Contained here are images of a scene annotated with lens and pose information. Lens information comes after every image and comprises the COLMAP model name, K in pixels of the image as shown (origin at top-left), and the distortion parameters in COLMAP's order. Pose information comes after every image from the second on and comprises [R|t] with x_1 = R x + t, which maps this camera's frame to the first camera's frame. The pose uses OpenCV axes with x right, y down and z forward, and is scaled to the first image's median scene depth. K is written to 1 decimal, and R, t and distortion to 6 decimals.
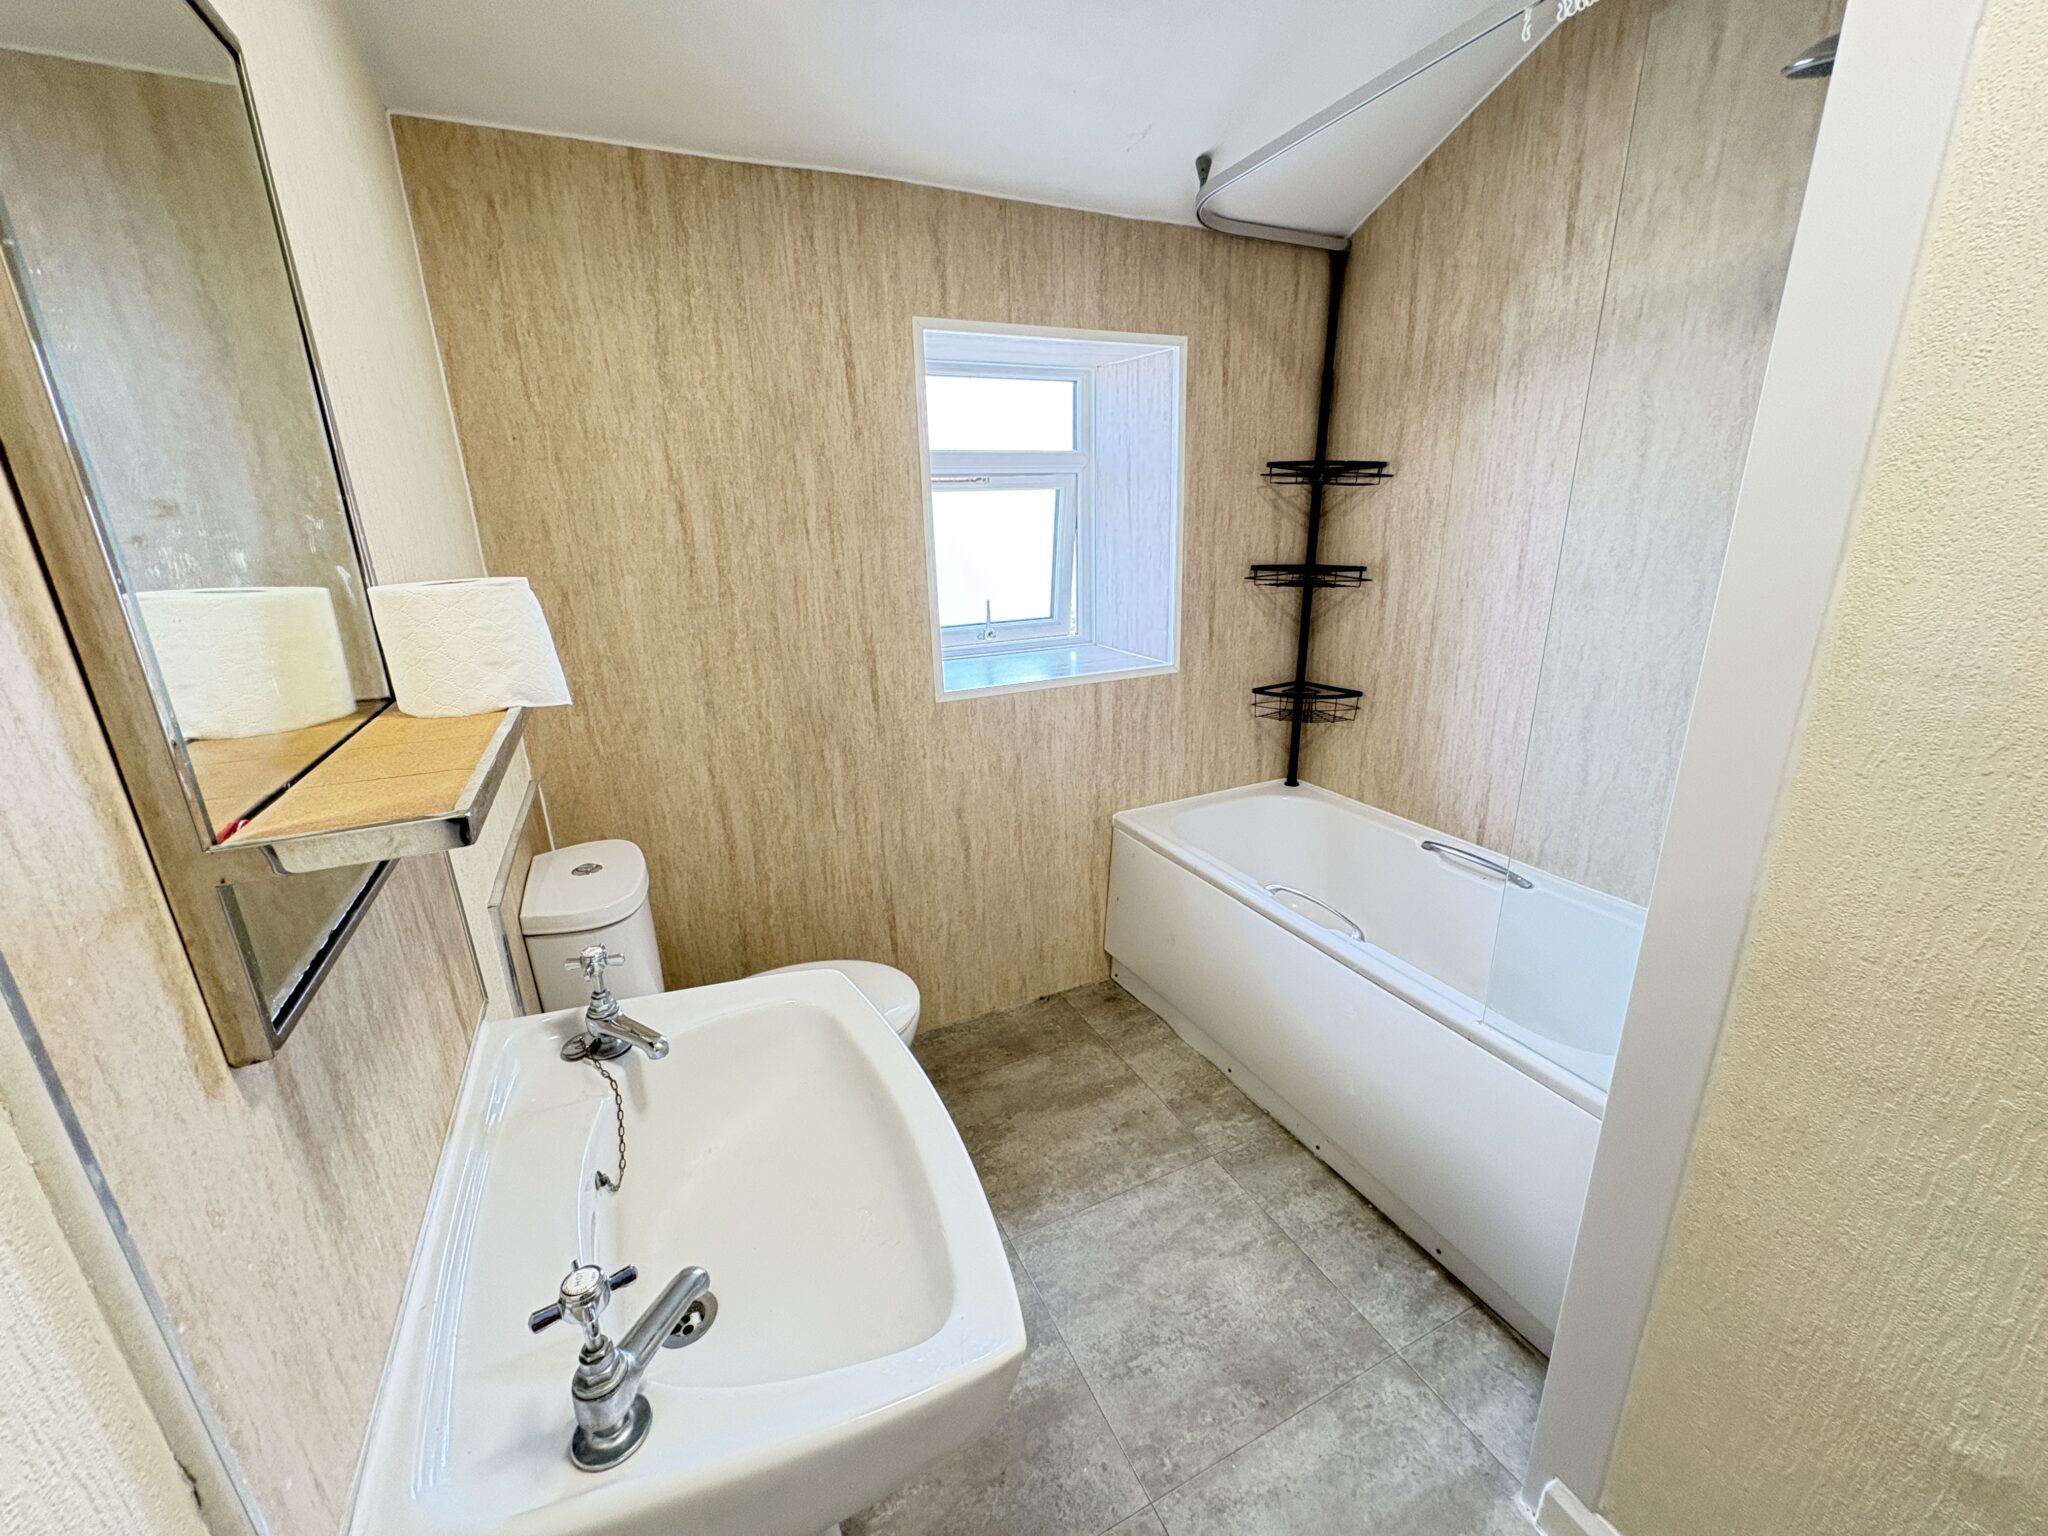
lens RADIAL K [[815.4, 0, 1023.8], [0, 815.4, 766.8], [0, 0, 1]] dist [0.000398, 0.000212]
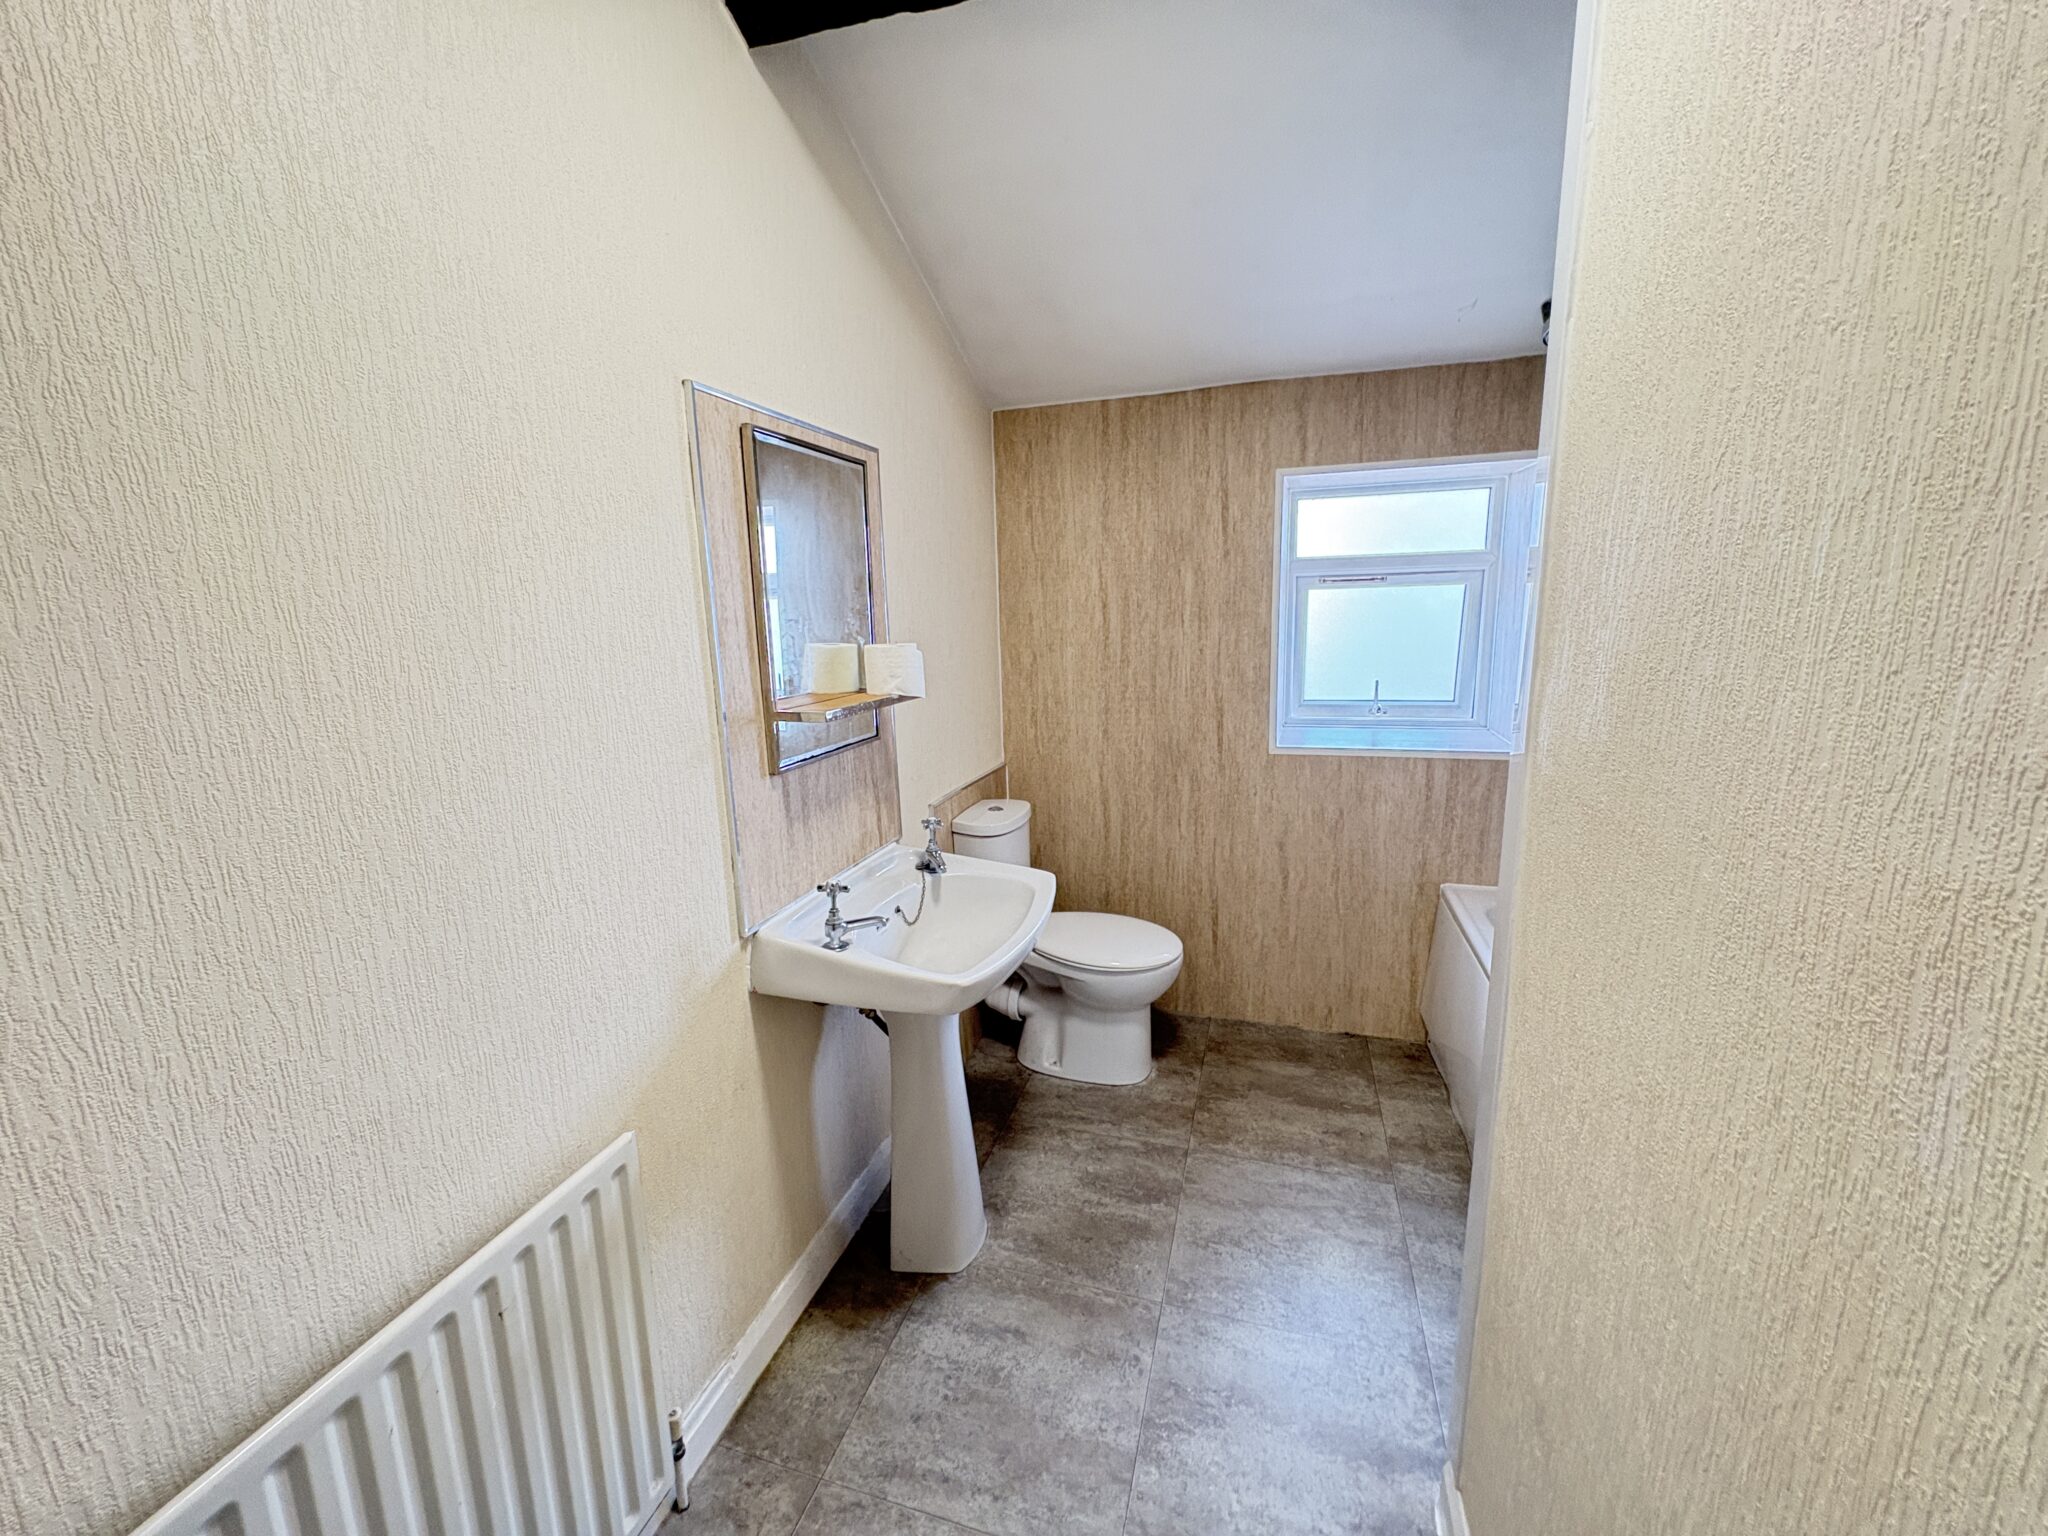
lens RADIAL K [[815.4, 0, 1025.8], [0, 815.4, 767.0], [0, 0, 1]] dist [0.000398, 0.000212]
pose [[0.737367, 0.136402, -0.661577, 0.482586], [-0.195145, 0.980655, -0.015311, 0.037188], [0.646690, 0.140393, 0.749721, -0.208645]]
